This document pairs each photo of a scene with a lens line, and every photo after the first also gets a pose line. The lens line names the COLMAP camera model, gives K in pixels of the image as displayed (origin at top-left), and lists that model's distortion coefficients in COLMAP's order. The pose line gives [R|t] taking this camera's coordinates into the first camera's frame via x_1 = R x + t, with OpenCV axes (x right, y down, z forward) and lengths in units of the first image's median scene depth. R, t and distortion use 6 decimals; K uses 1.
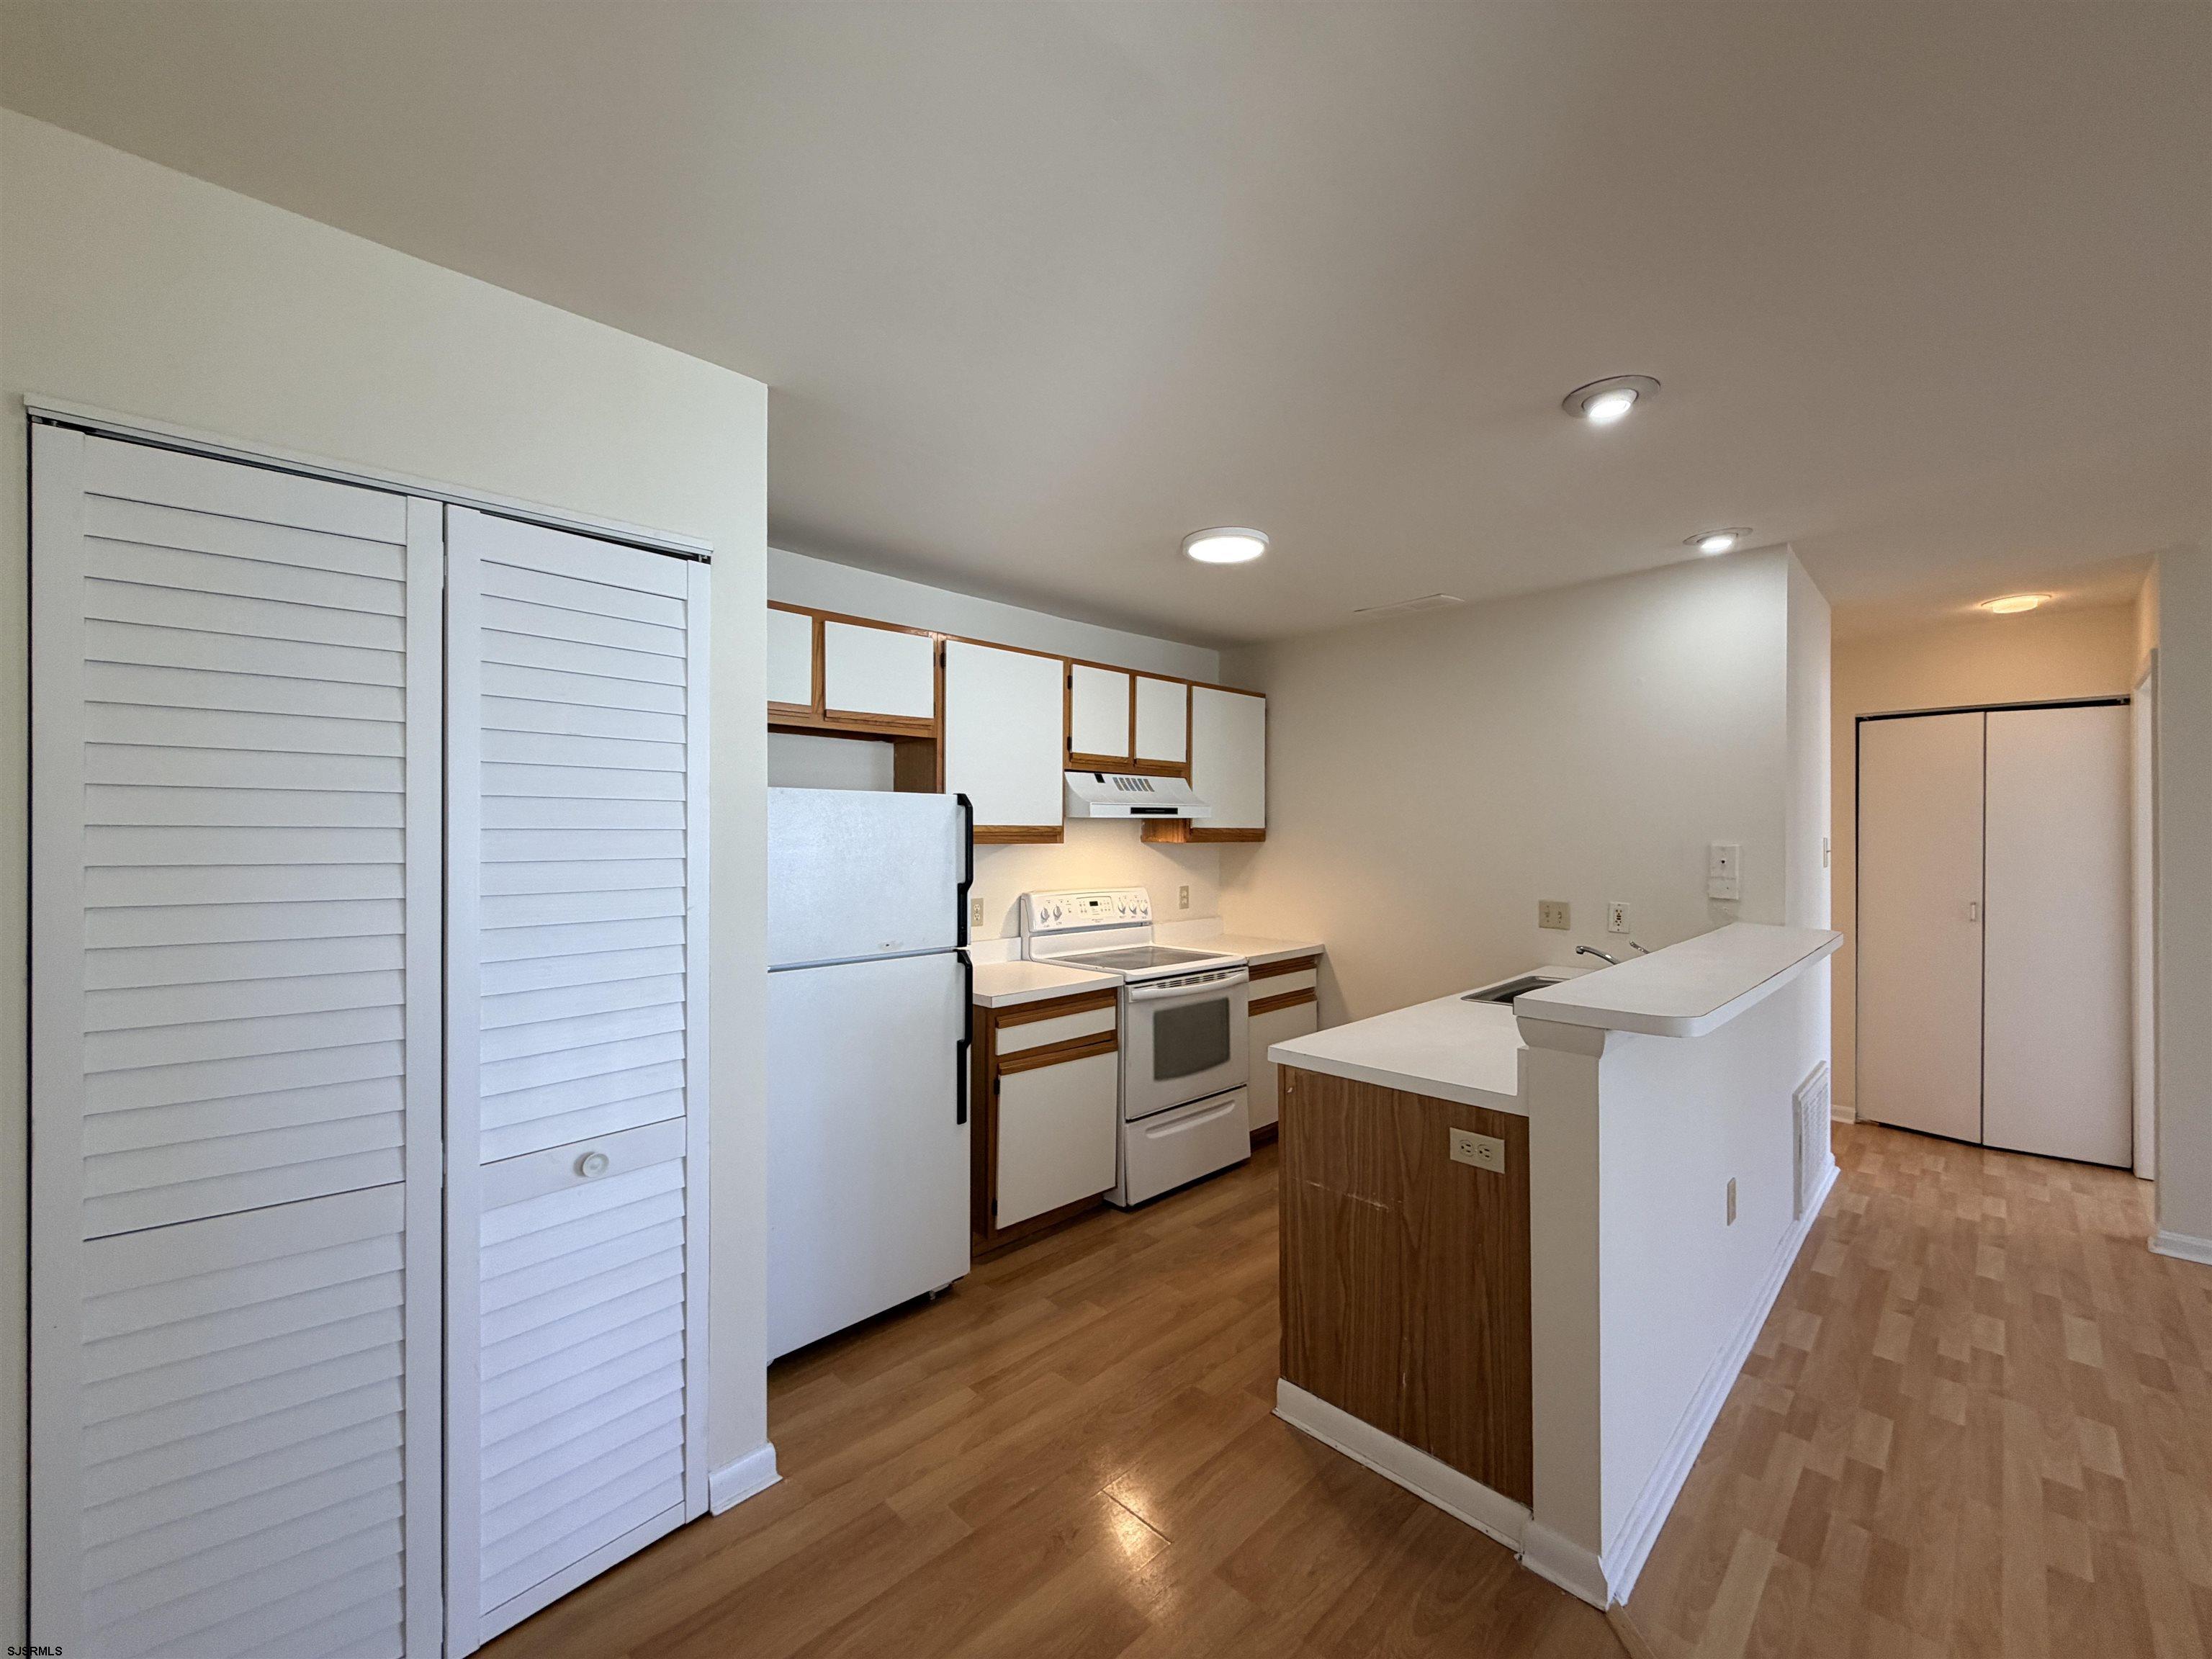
lens RADIAL K [[878.2, 0, 1105.6], [0, 878.2, 832.9], [0, 0, 1]] dist [-0.000052, 0.000333]
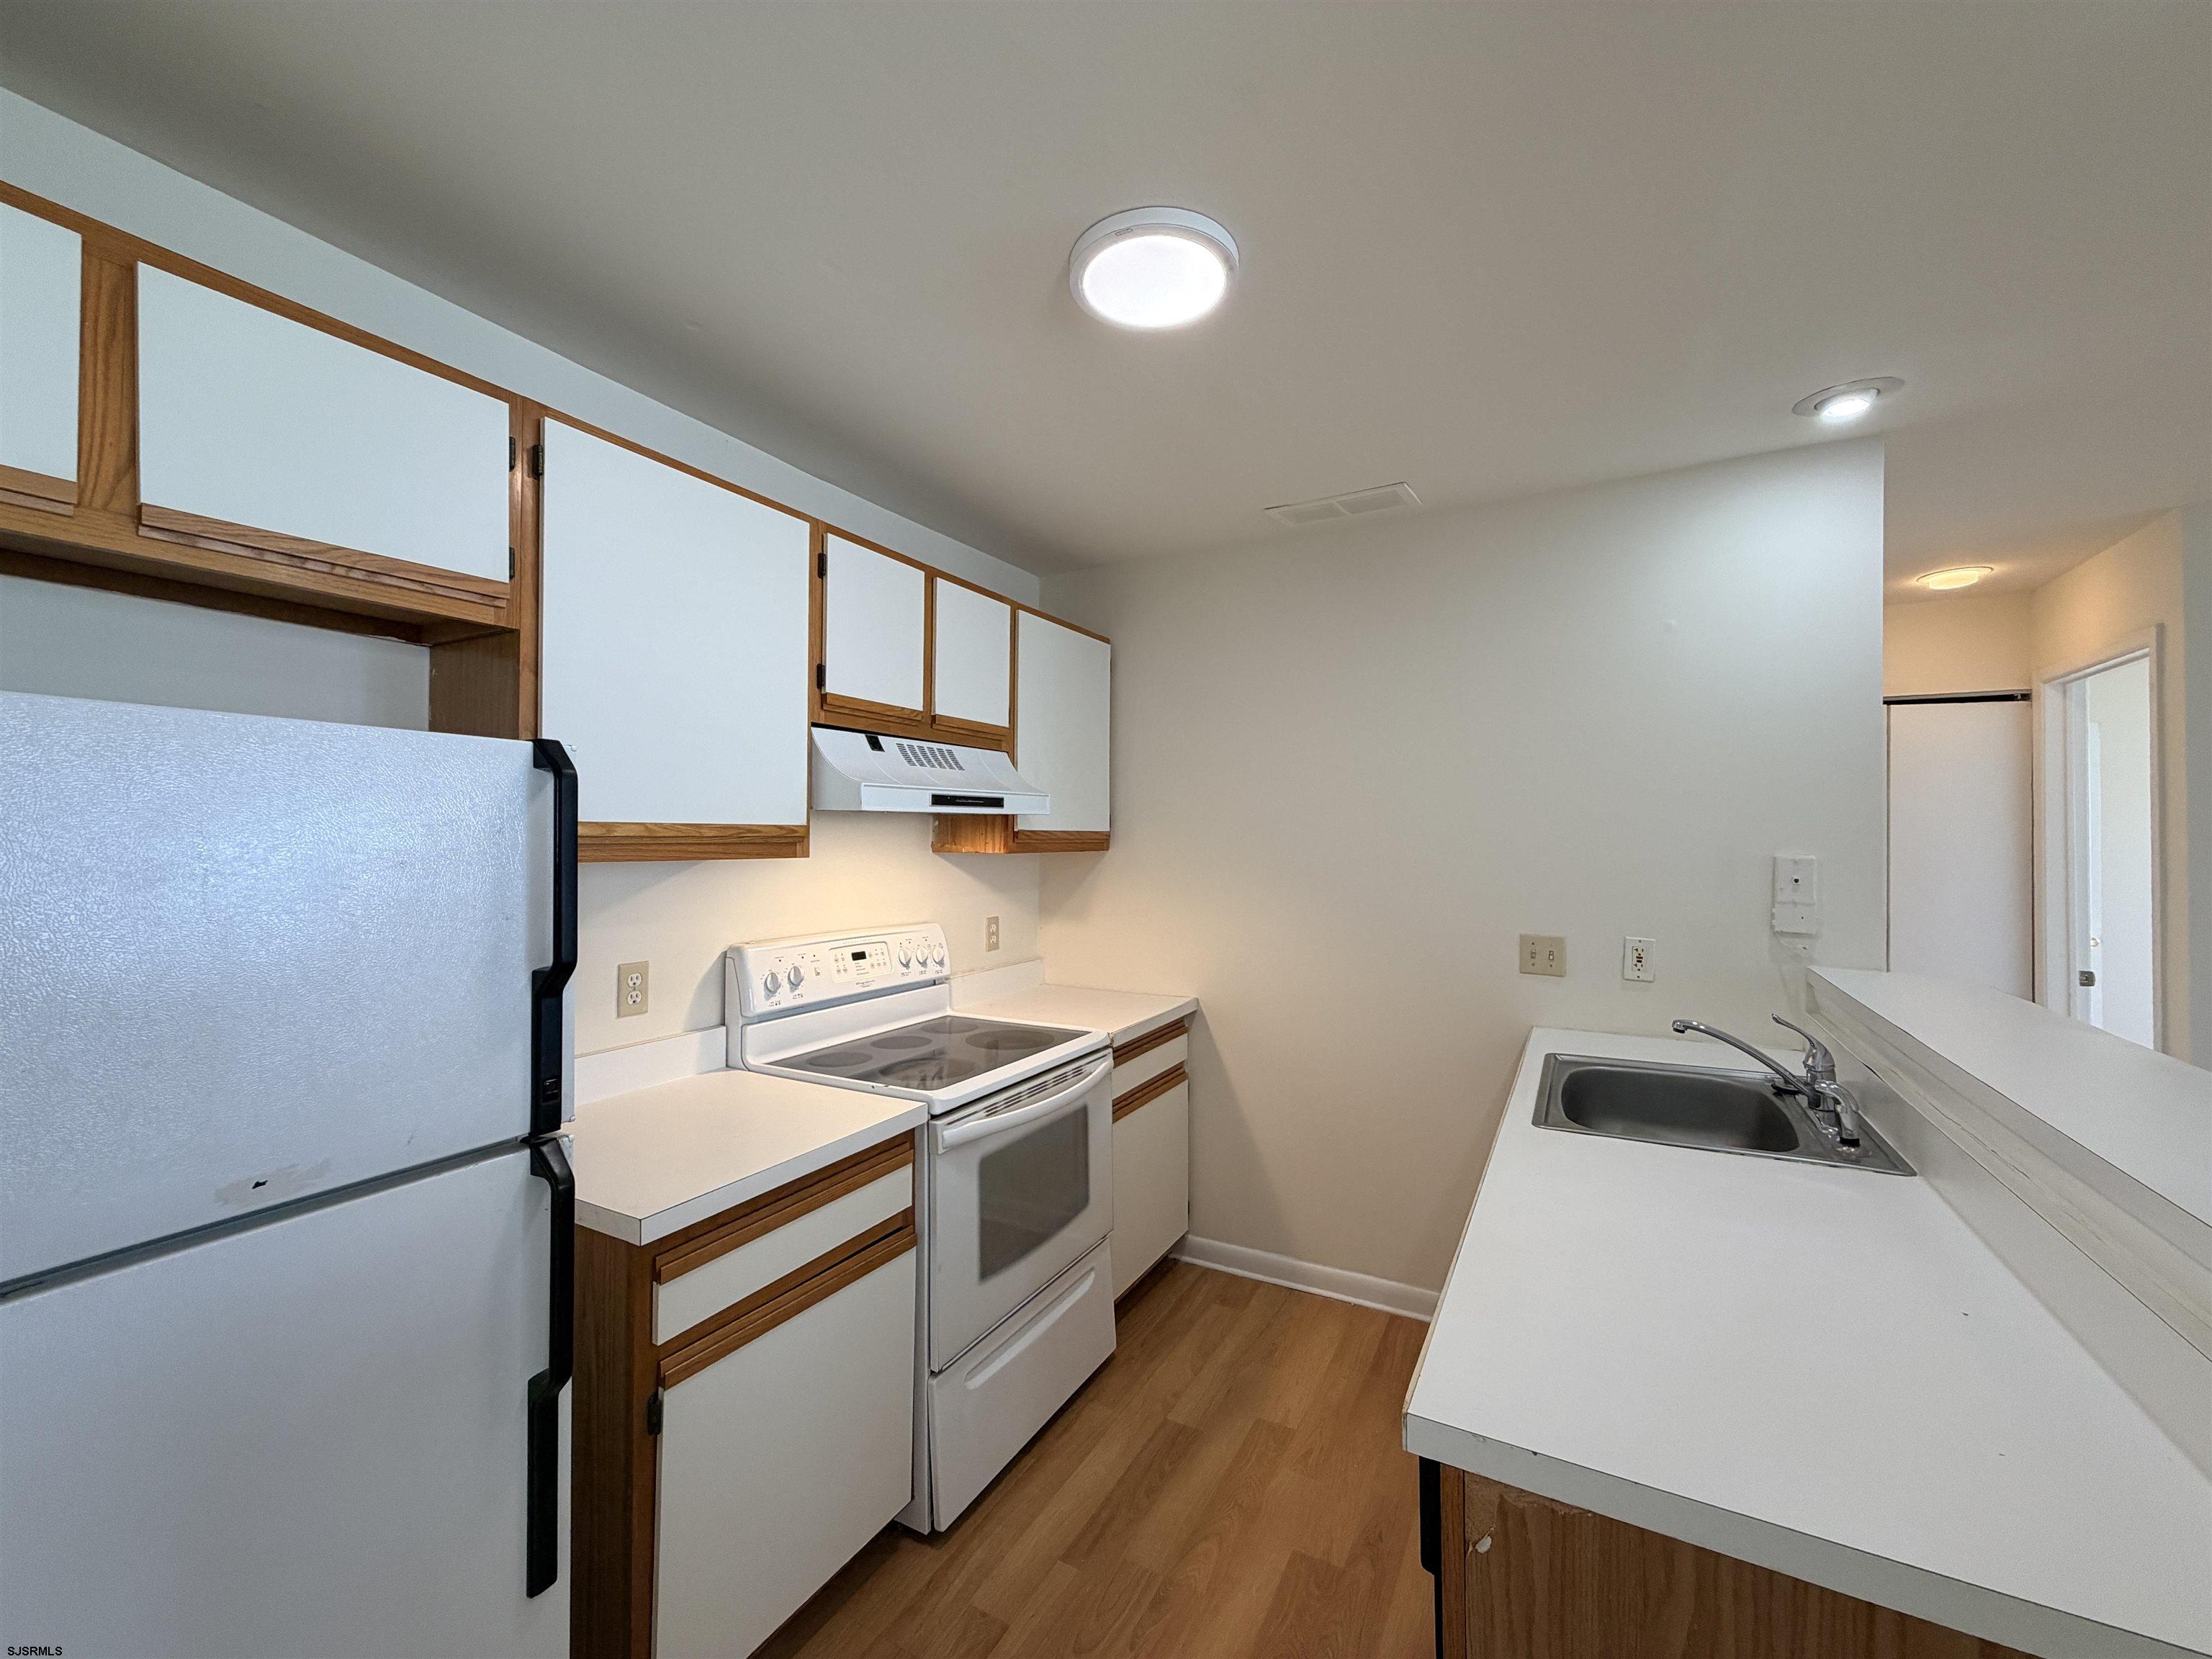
lens RADIAL K [[878.2, 0, 1103.6], [0, 878.2, 830.7], [0, 0, 1]] dist [-0.000052, 0.000333]
pose [[0.957335, 0.003807, 0.288955, -0.031771], [-0.001984, 0.999976, -0.006603, -0.001654], [-0.288974, 0.005748, 0.957320, 0.442045]]
